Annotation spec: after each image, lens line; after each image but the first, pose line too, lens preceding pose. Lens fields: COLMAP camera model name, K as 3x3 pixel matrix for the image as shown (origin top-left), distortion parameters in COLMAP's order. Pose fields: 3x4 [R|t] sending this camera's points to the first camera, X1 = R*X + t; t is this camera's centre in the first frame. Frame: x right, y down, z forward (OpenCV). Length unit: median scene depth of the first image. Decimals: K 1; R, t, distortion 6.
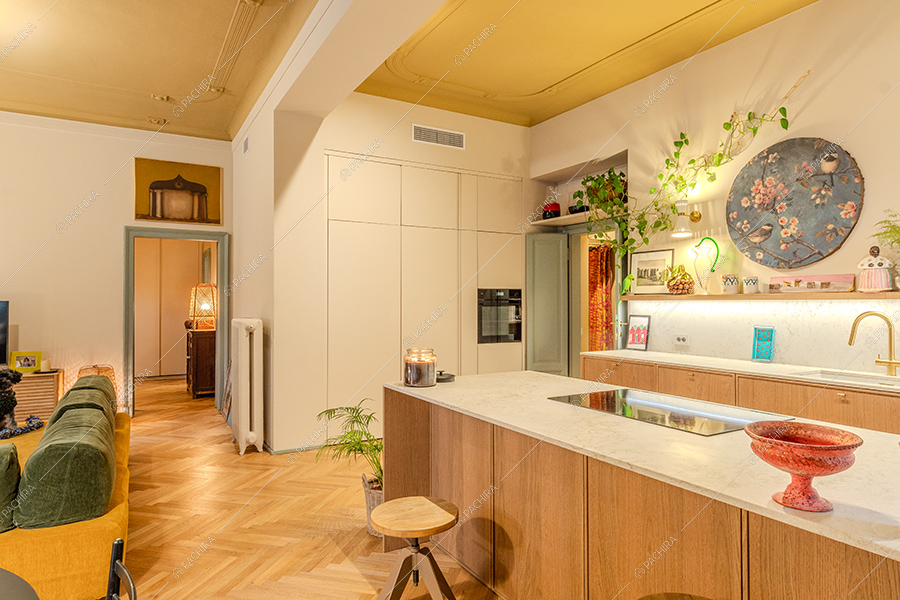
lens RADIAL K [[543.5, 0, 440.6], [0, 543.5, 298.8], [0, 0, 1]] dist [0.010510, -0.002056]
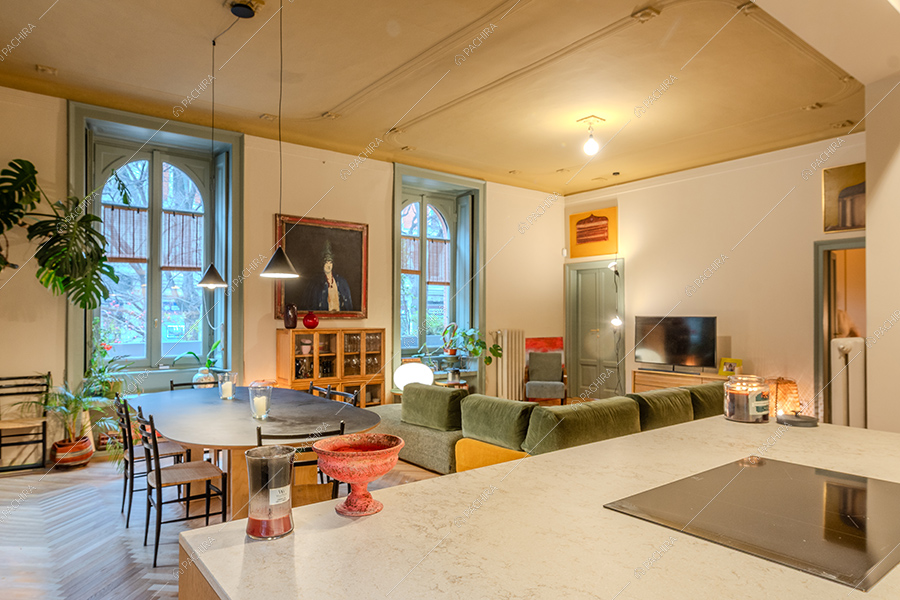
lens RADIAL K [[543.5, 0, 443.1], [0, 543.5, 302.3], [0, 0, 1]] dist [0.010510, -0.002056]
pose [[0.122435, -0.023862, -0.992190, 0.403287], [0.004434, 0.999714, -0.023496, -0.001990], [0.992467, -0.001523, 0.122506, 0.257507]]
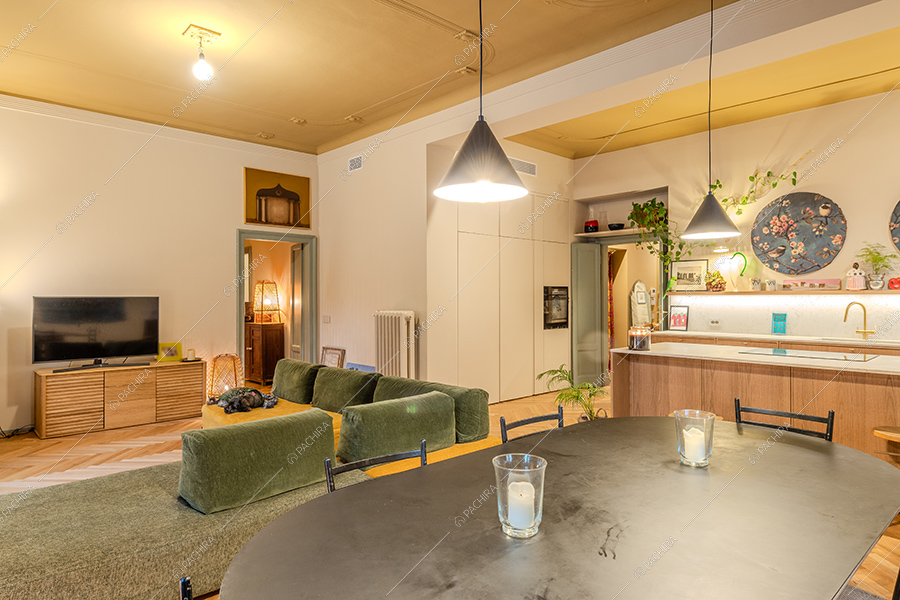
lens RADIAL K [[543.5, 0, 445.5], [0, 543.5, 299.3], [0, 0, 1]] dist [0.010510, -0.002056]
pose [[0.973208, -0.003461, 0.229901, -0.525072], [0.001201, 0.999950, 0.009967, -0.001240], [-0.229923, -0.009424, 0.973163, -0.220098]]
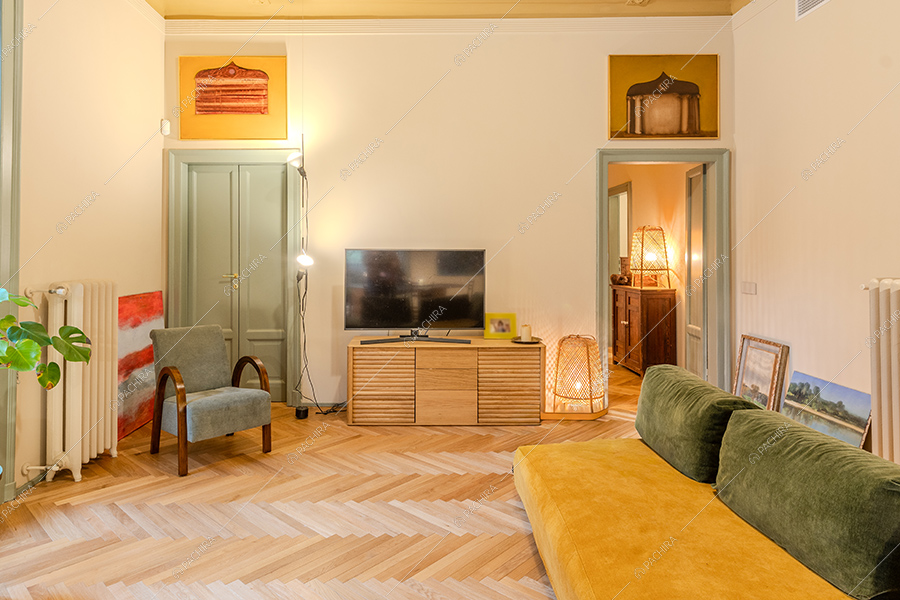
lens RADIAL K [[543.5, 0, 417.7], [0, 543.5, 248.6], [0, 0, 1]] dist [0.010510, -0.002056]
pose [[0.865210, -0.005000, -0.501385, -0.521112], [0.004764, 0.999987, -0.001752, 0.004226], [0.501387, -0.000873, 0.865222, 0.287268]]
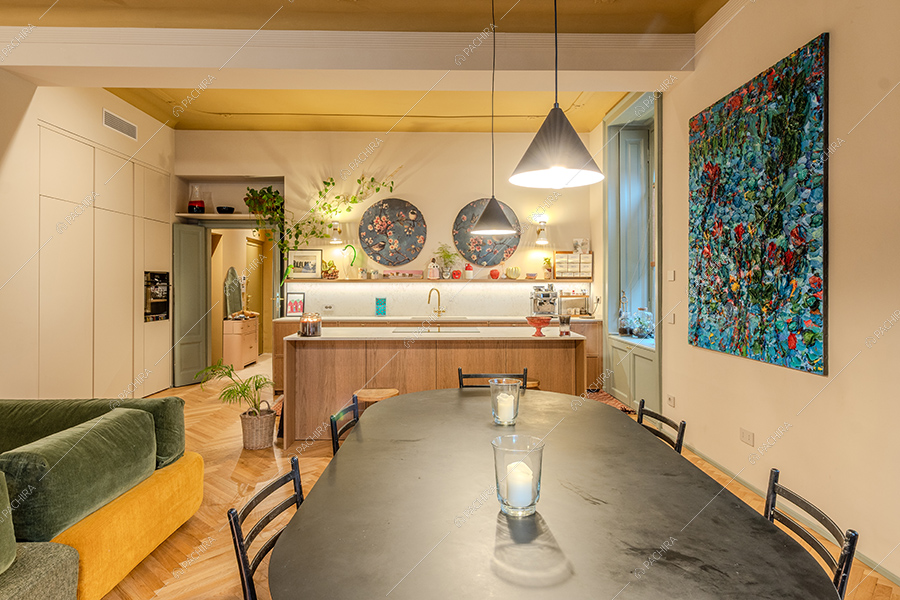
lens RADIAL K [[543.5, 0, 452.5], [0, 543.5, 281.6], [0, 0, 1]] dist [0.010510, -0.002056]
pose [[0.481602, 0.004245, 0.876380, -0.686154], [-0.005032, 0.999985, -0.002078, 0.001246], [-0.876375, -0.003409, 0.481617, -0.070251]]
